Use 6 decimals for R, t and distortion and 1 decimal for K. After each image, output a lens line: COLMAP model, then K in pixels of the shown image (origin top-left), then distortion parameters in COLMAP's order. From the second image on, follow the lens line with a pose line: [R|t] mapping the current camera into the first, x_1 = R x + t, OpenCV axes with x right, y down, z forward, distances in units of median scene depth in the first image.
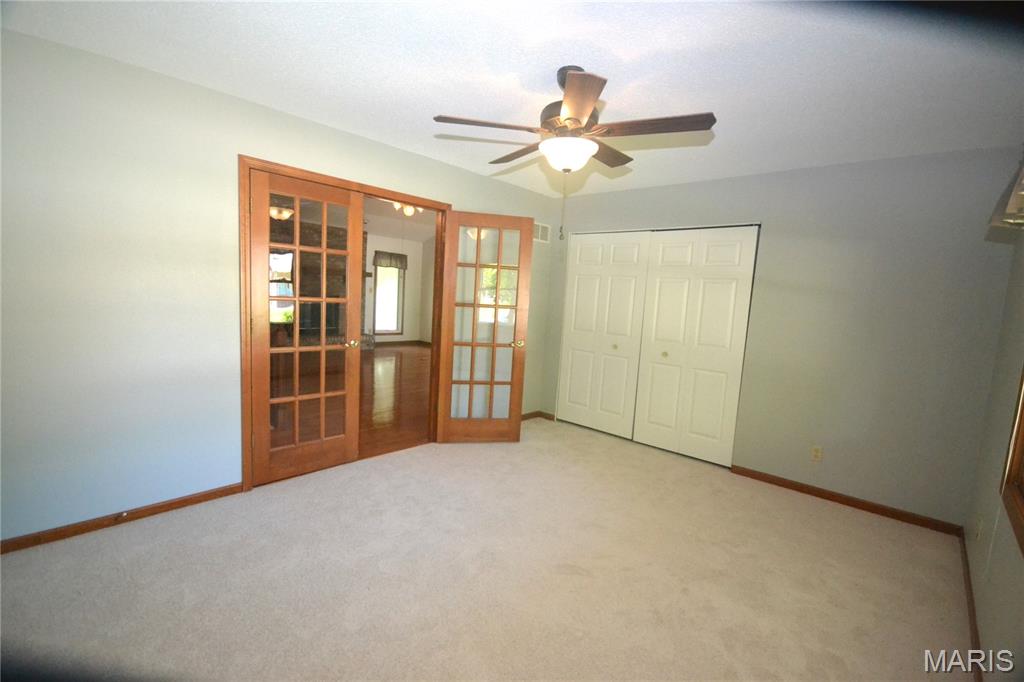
lens RADIAL K [[455.2, 0, 507.7], [0, 455.2, 342.6], [0, 0, 1]] dist [0.011374, -0.012441]
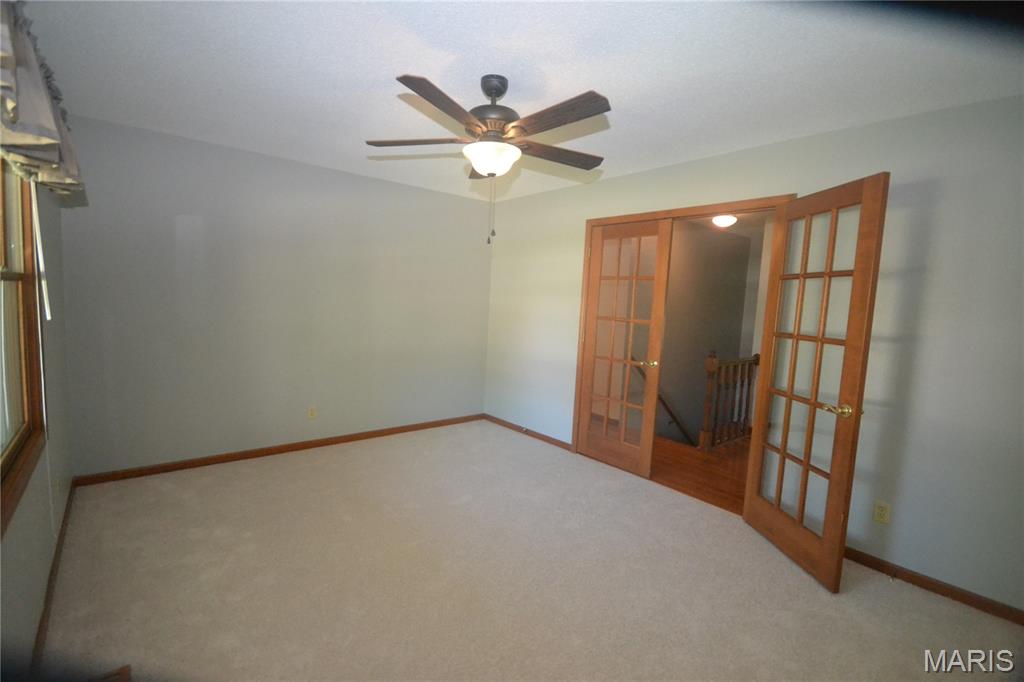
lens RADIAL K [[455.2, 0, 507.7], [0, 455.2, 342.6], [0, 0, 1]] dist [0.011374, -0.012441]
pose [[-0.114955, 0.035138, -0.992749, 0.757988], [-0.168744, 0.984159, 0.054374, -0.047415], [0.978933, 0.173771, -0.107205, 0.806445]]
